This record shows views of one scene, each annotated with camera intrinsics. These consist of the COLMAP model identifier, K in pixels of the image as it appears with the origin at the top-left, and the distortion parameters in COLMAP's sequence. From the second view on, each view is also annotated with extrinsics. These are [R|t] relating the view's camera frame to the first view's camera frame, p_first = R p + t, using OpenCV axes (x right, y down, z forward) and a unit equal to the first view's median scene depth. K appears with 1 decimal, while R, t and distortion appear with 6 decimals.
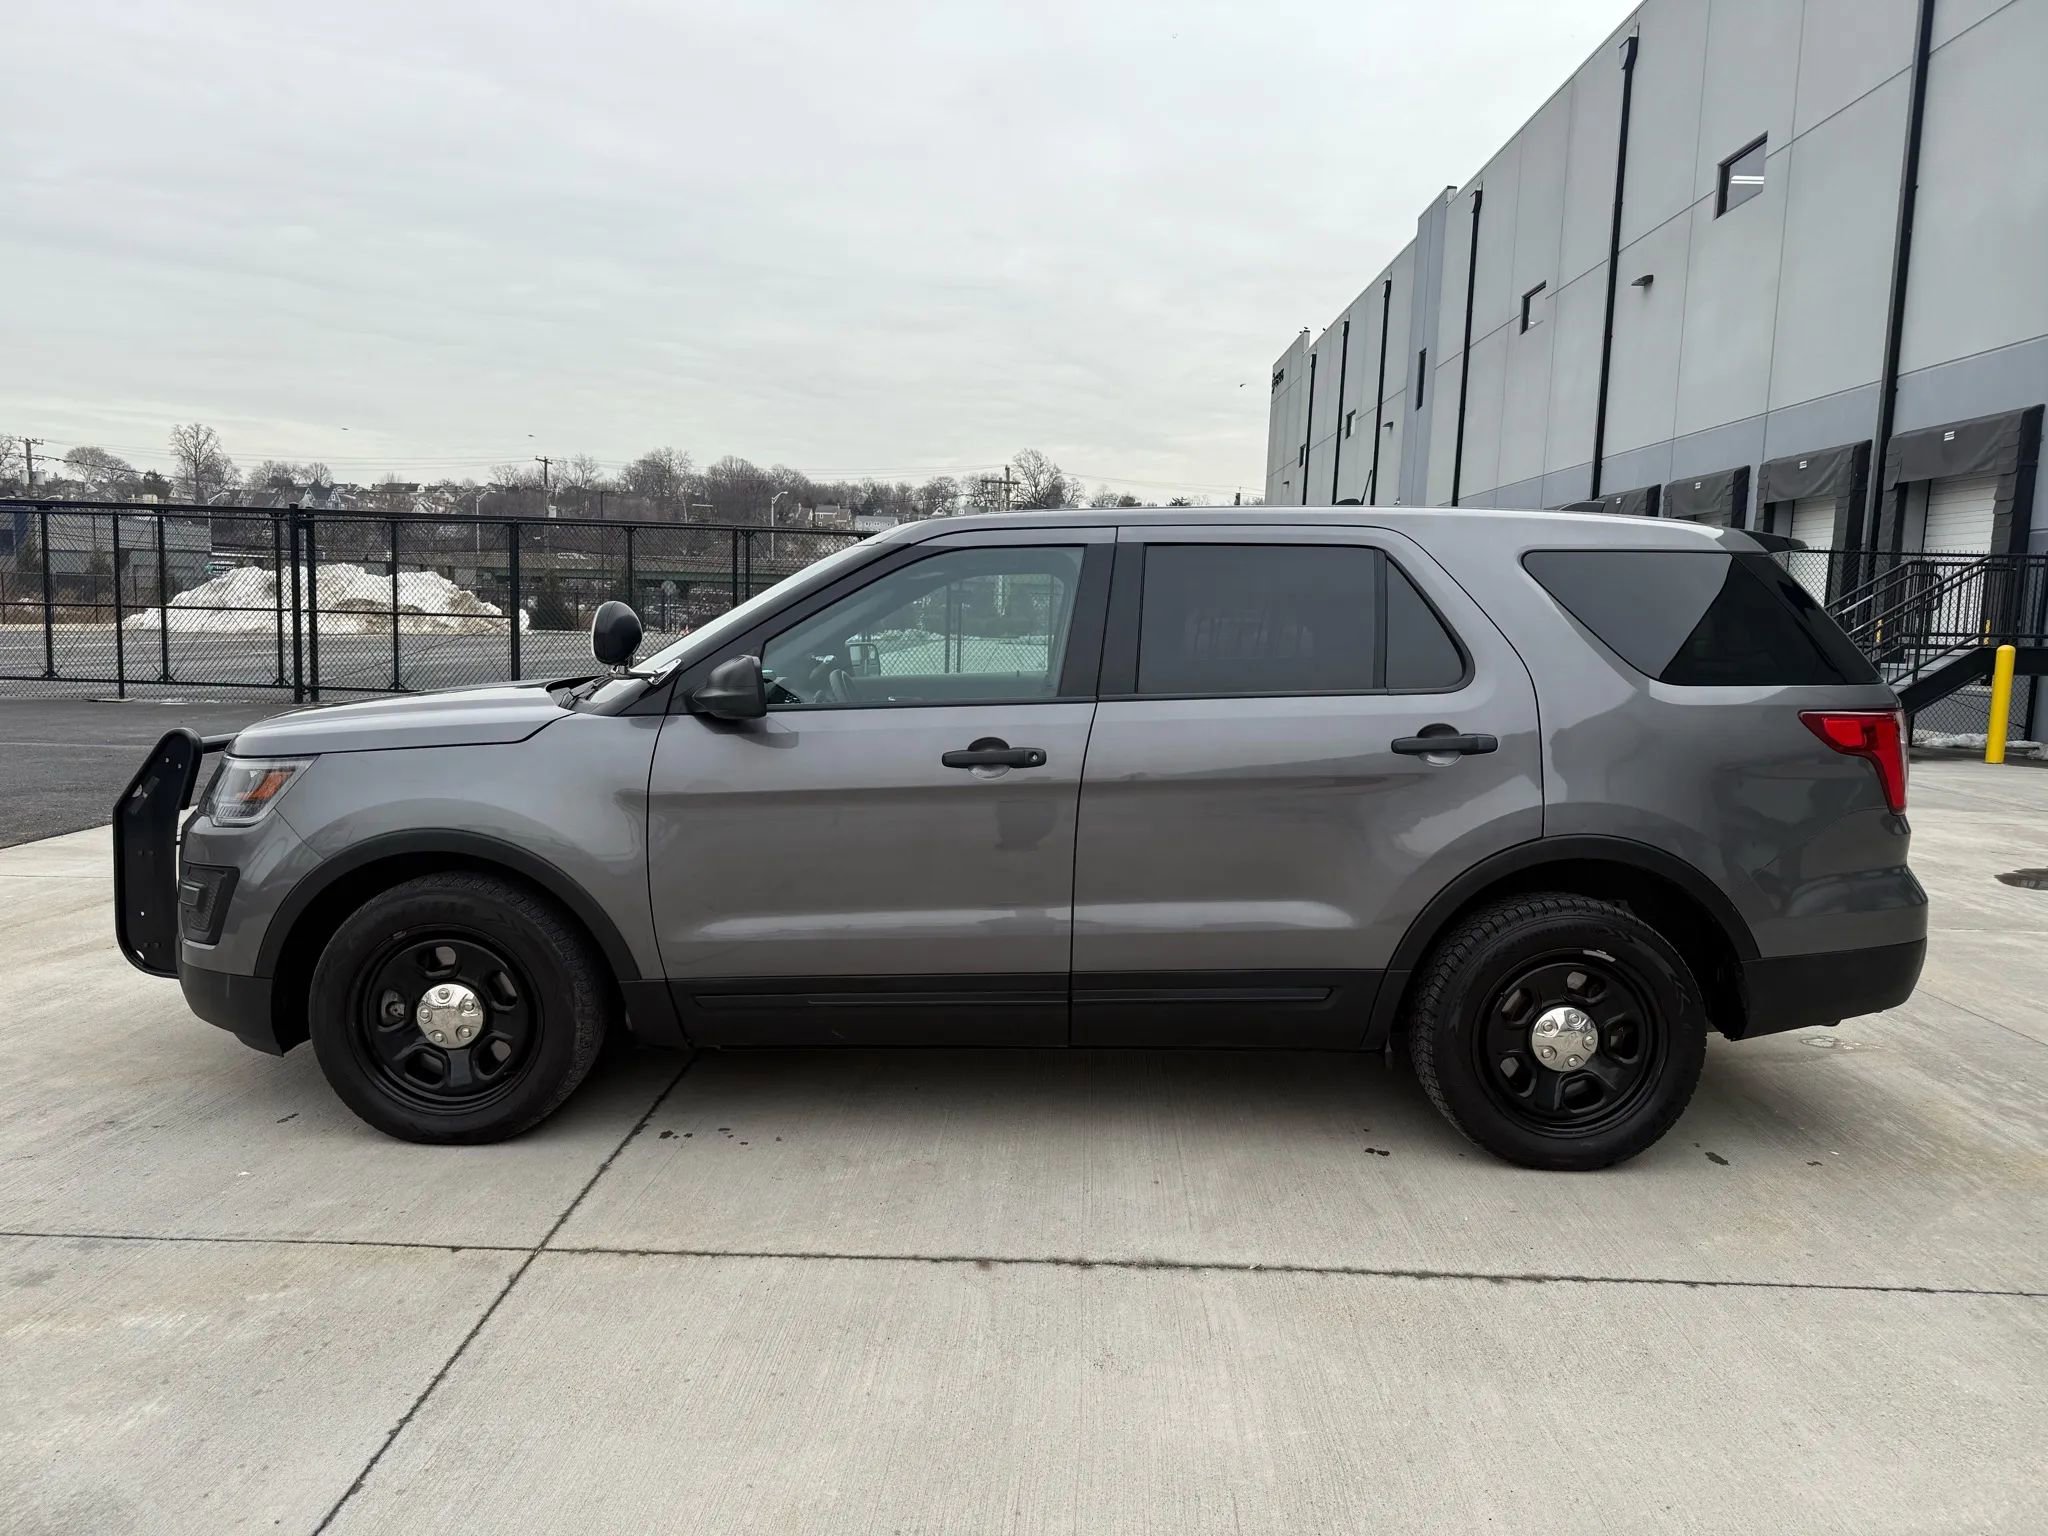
lens RADIAL K [[1443.1, 0, 1027.3], [0, 1443.1, 766.0], [0, 0, 1]] dist [0.039518, -0.046753]
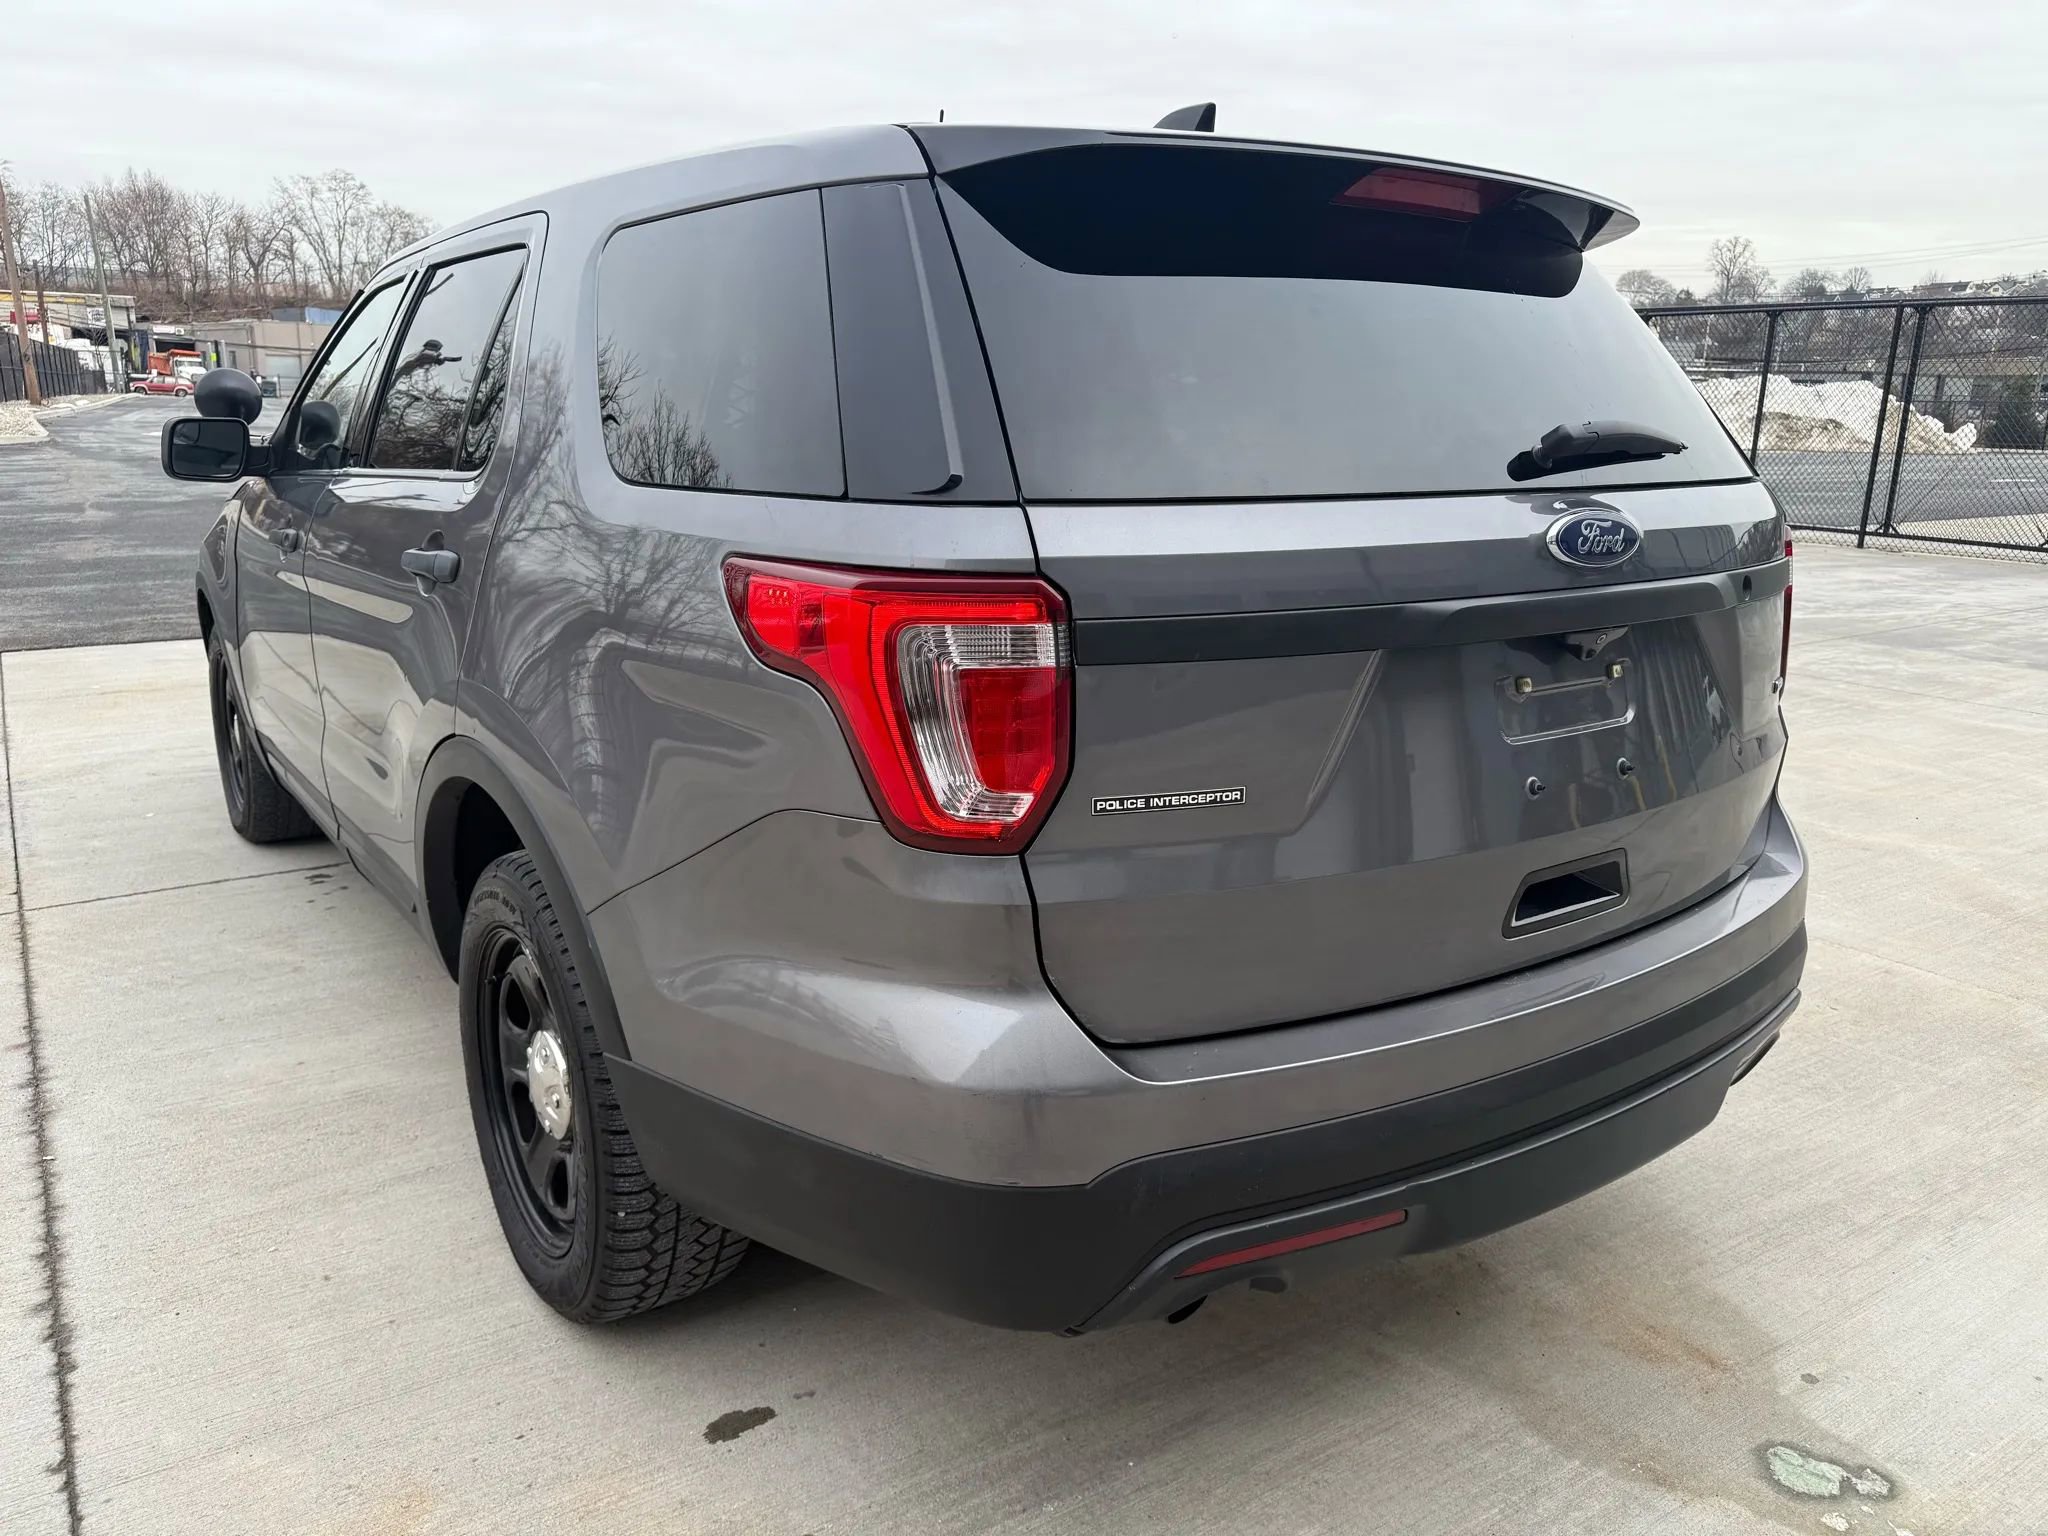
lens RADIAL K [[1443.1, 0, 1028.7], [0, 1443.1, 777.3], [0, 0, 1]] dist [0.039518, -0.046753]
pose [[0.583645, 0.192116, -0.788955, 0.904287], [-0.088682, 0.980878, 0.173246, -0.053133], [0.807152, -0.031148, 0.589522, 0.793387]]
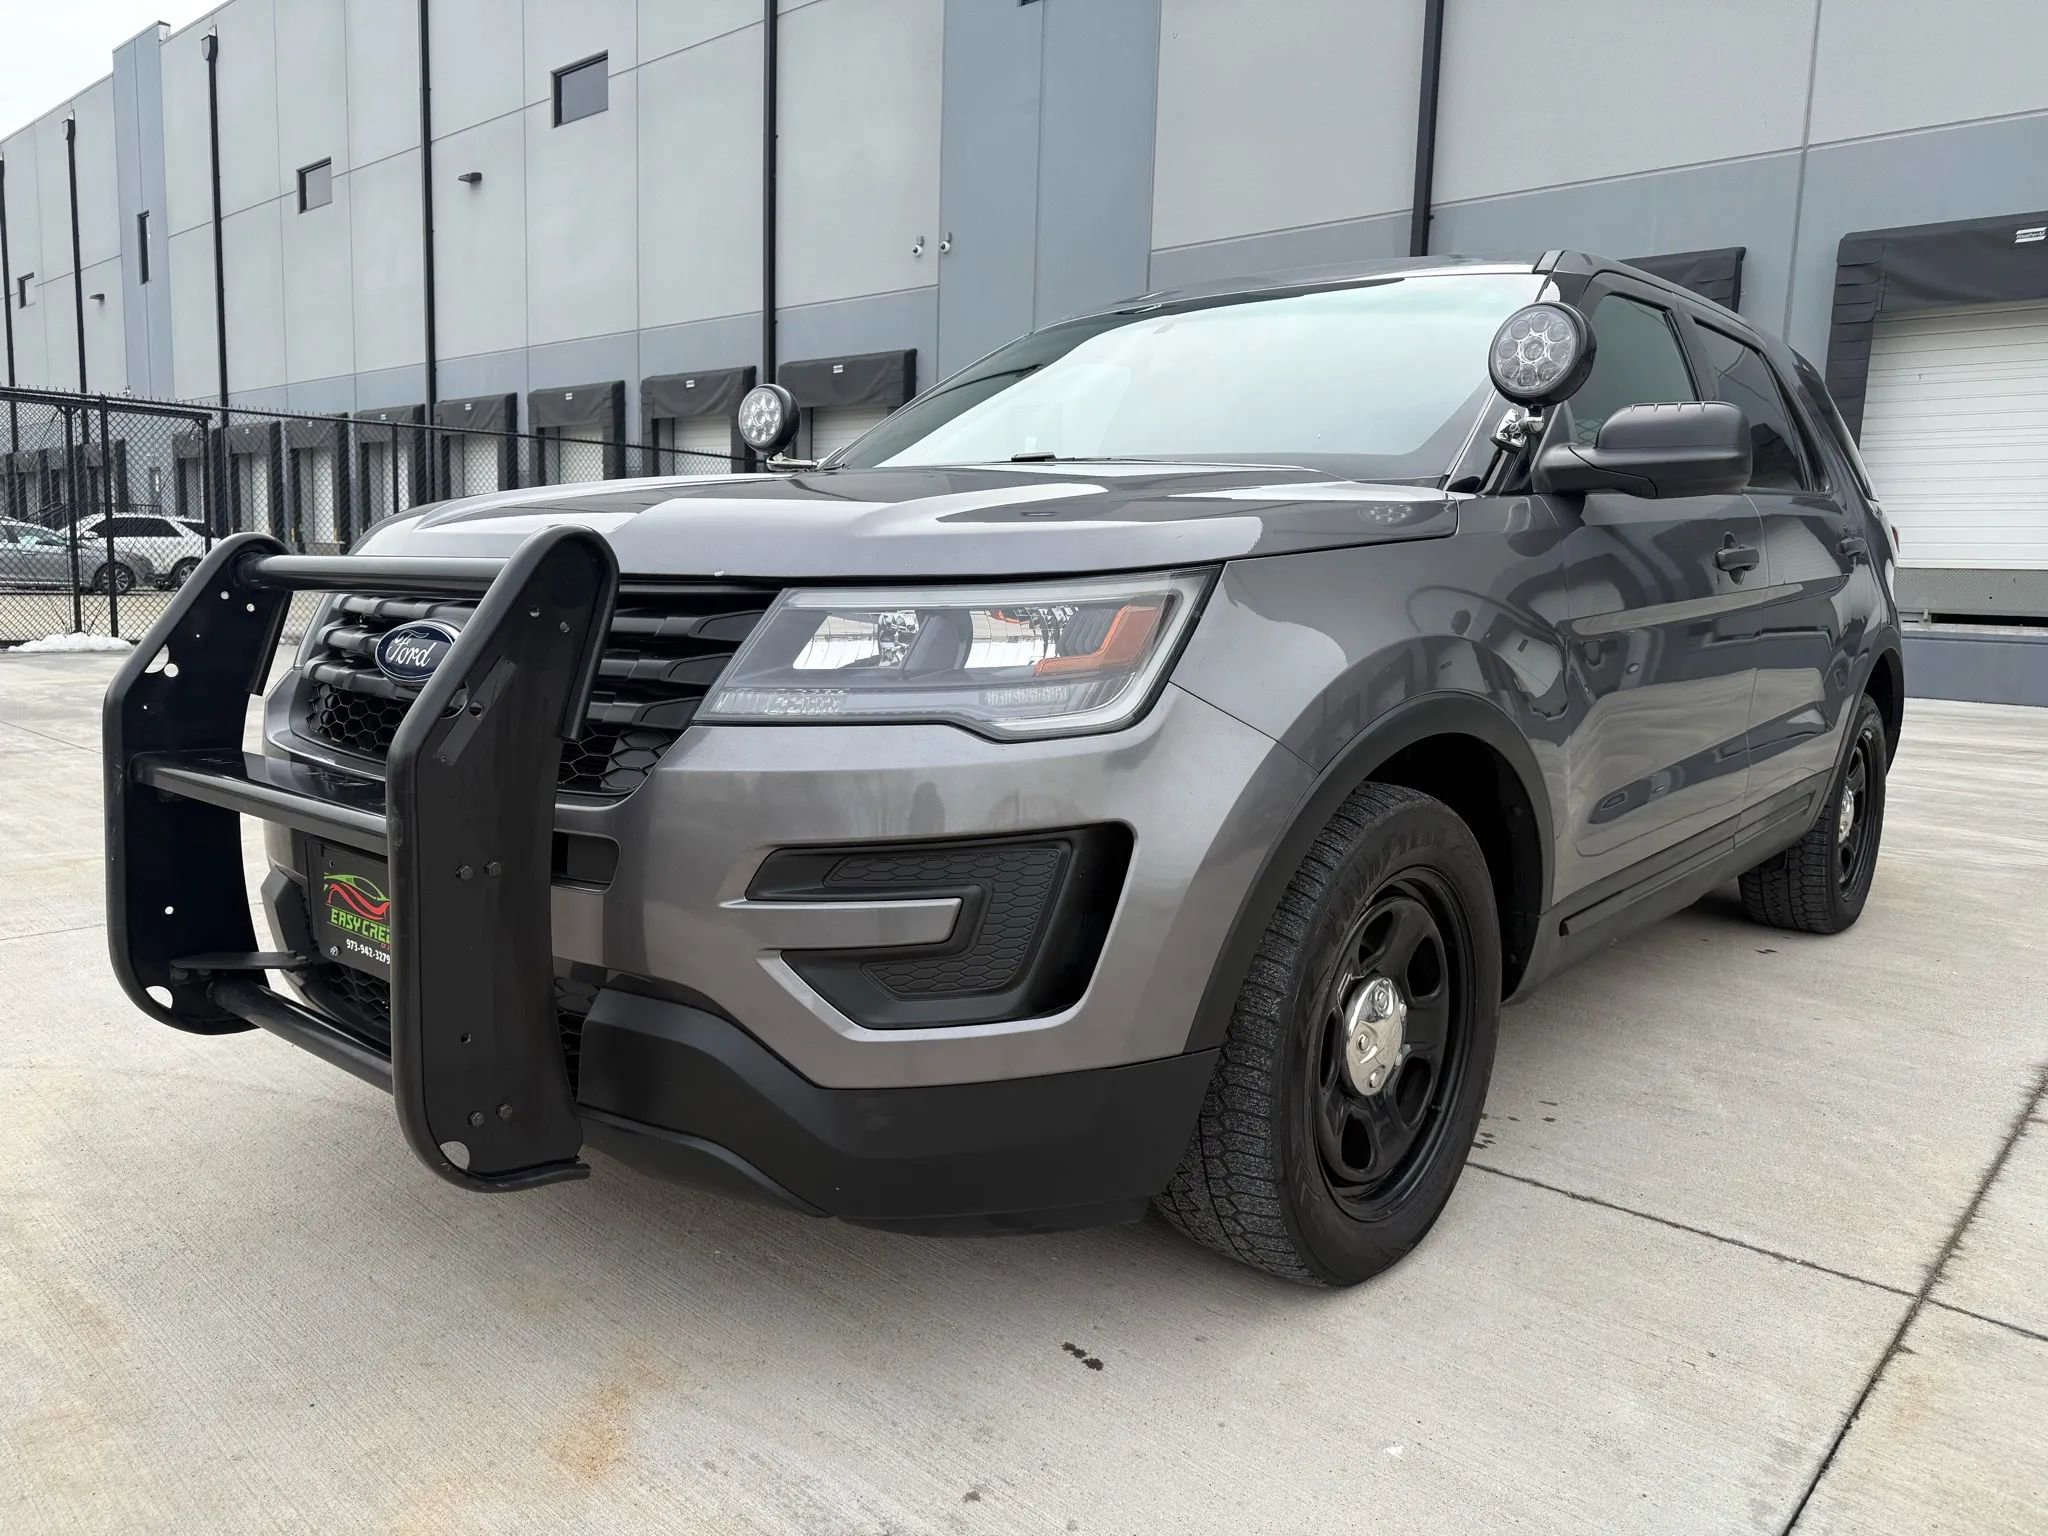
lens RADIAL K [[1443.1, 0, 1033.2], [0, 1443.1, 770.4], [0, 0, 1]] dist [0.039518, -0.046753]
pose [[0.650160, -0.109299, 0.751895, -0.862587], [0.069311, 0.994005, 0.084560, 0.015052], [-0.756630, -0.002862, 0.653838, 0.720060]]
